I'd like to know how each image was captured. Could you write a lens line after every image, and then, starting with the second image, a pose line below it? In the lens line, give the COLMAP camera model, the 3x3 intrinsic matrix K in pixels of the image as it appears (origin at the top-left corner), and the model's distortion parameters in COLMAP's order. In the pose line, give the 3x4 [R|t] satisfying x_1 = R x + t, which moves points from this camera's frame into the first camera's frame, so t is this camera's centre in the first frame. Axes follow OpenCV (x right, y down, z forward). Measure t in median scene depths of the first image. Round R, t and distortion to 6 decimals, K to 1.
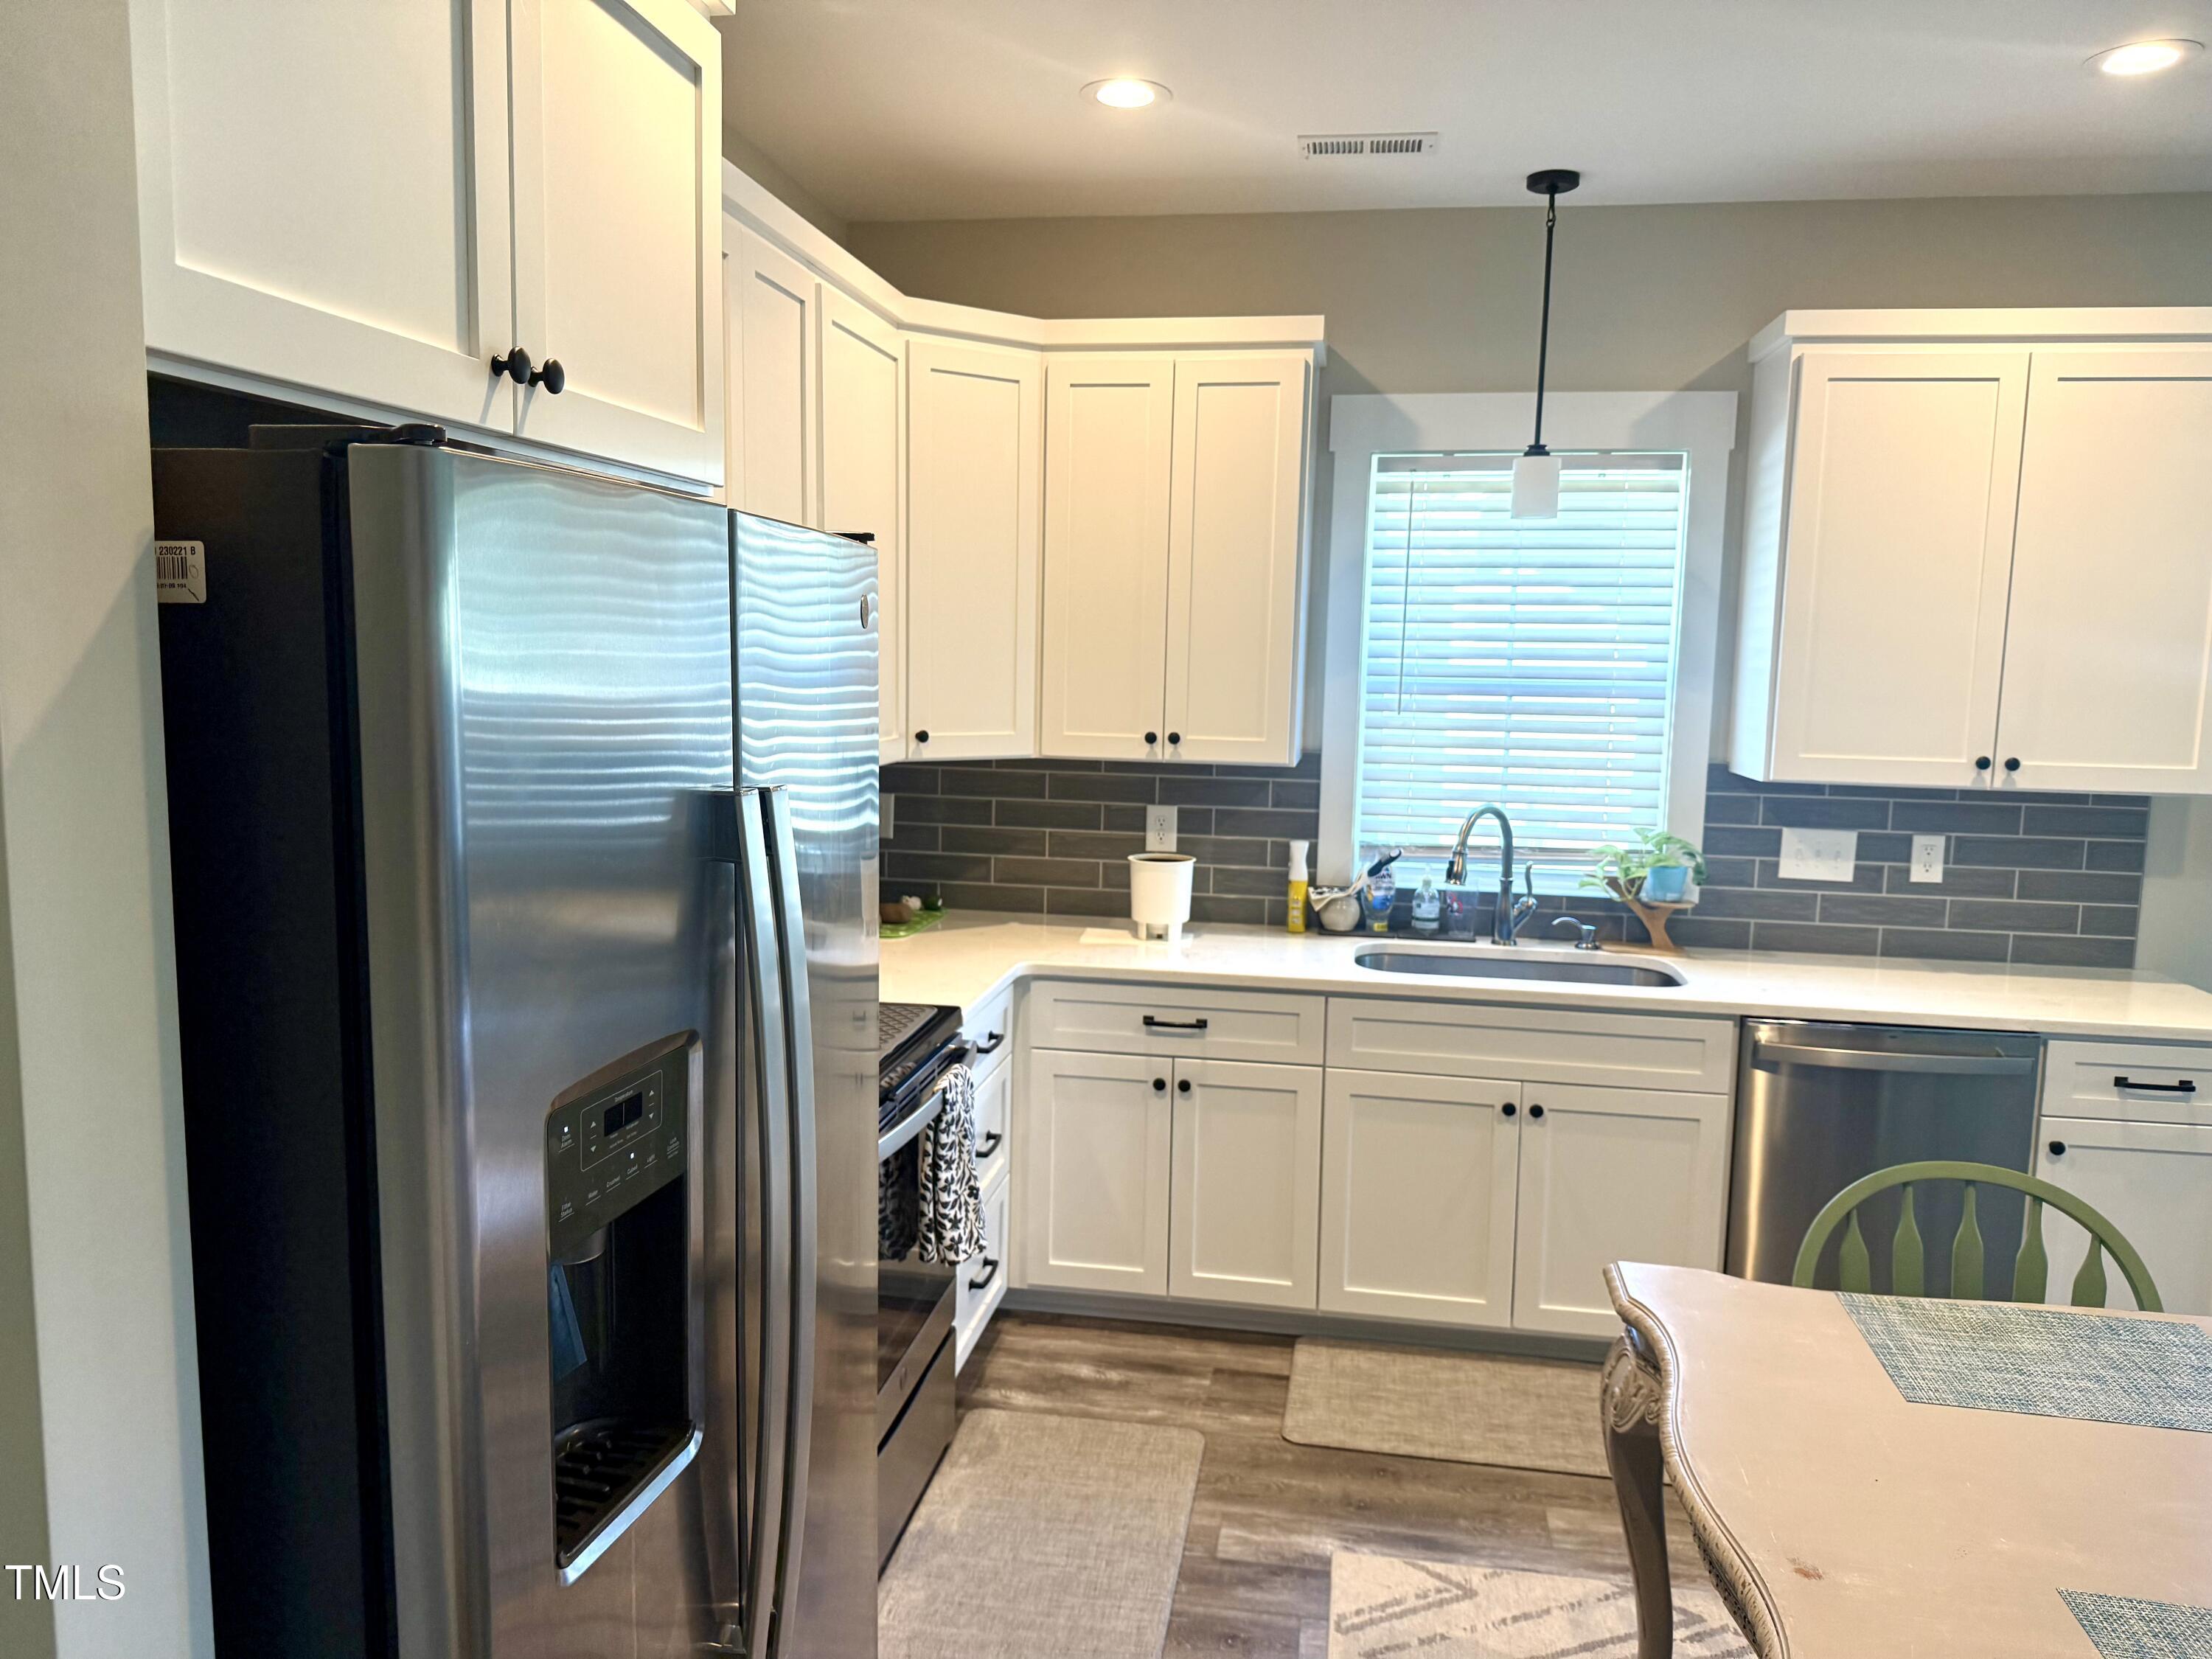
lens RADIAL K [[1547.1, 0, 1087.2], [0, 1547.1, 832.0], [0, 0, 1]] dist [0.065300, -0.069434]
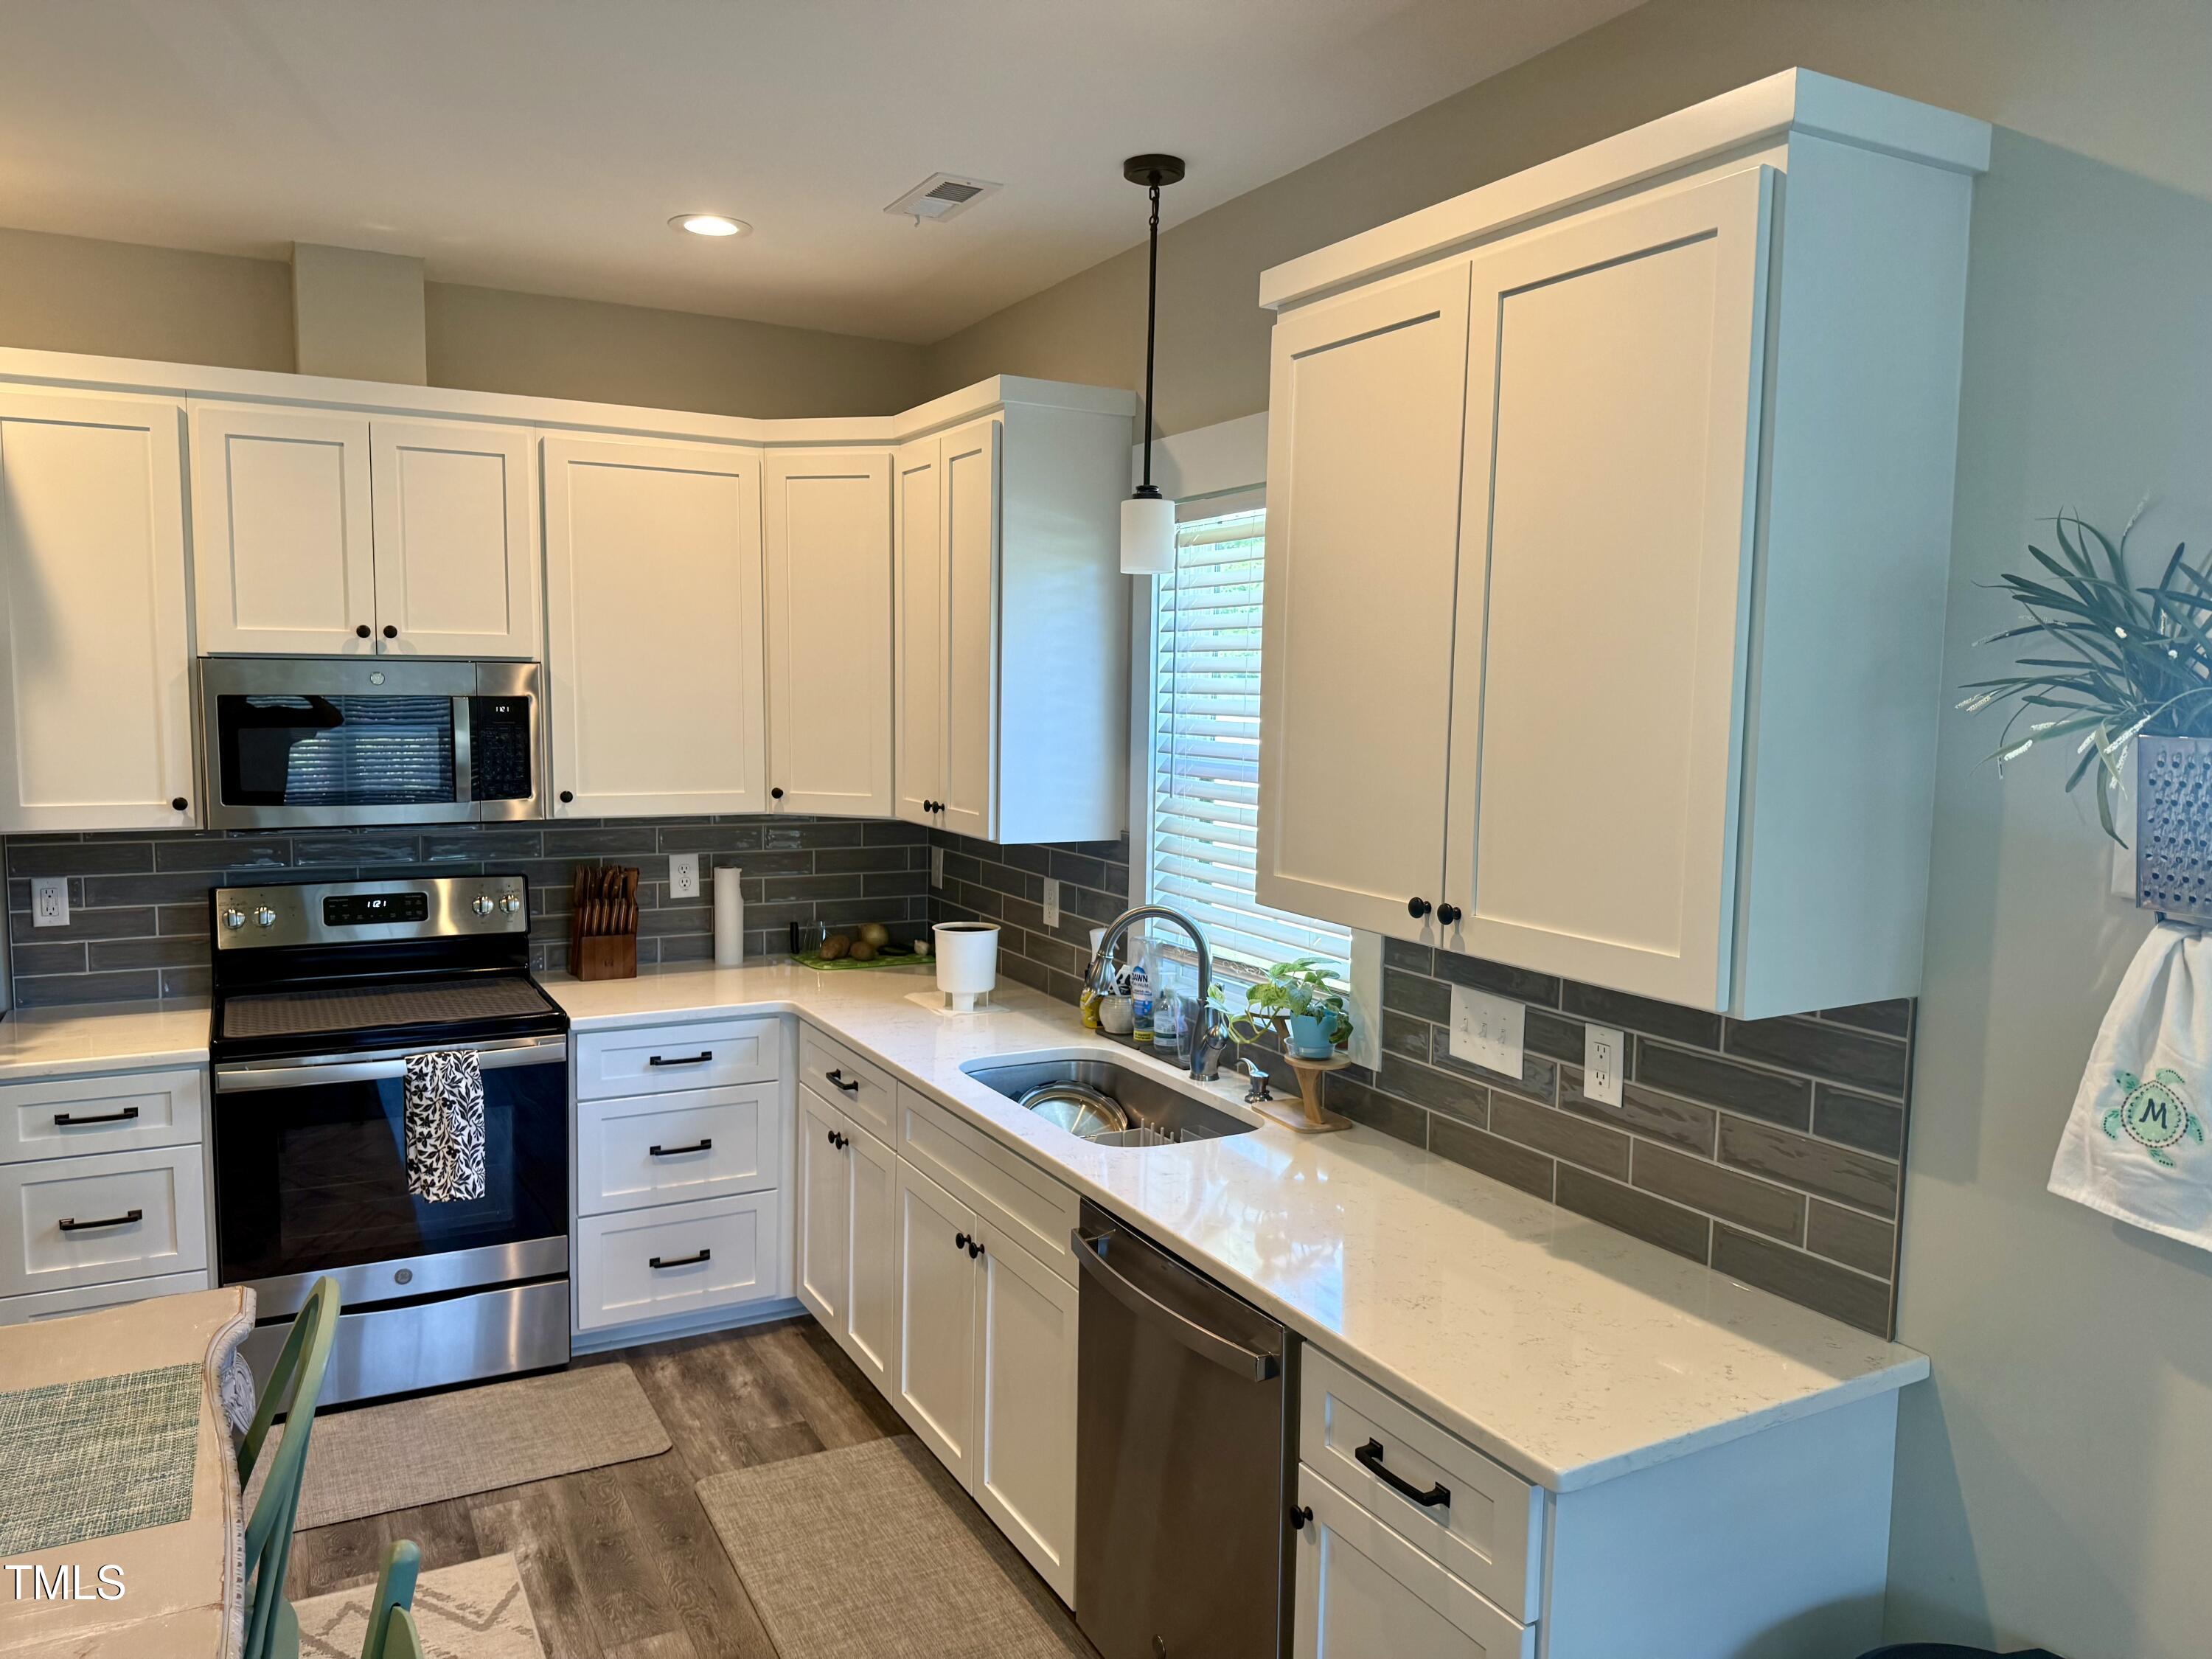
lens RADIAL K [[1547.1, 0, 1087.7], [0, 1547.1, 823.2], [0, 0, 1]] dist [0.065300, -0.069434]
pose [[0.615909, 0.062602, -0.785326, 0.945121], [-0.102006, 0.994784, -0.000701, -0.061345], [0.781186, 0.080540, 0.619082, 0.466177]]
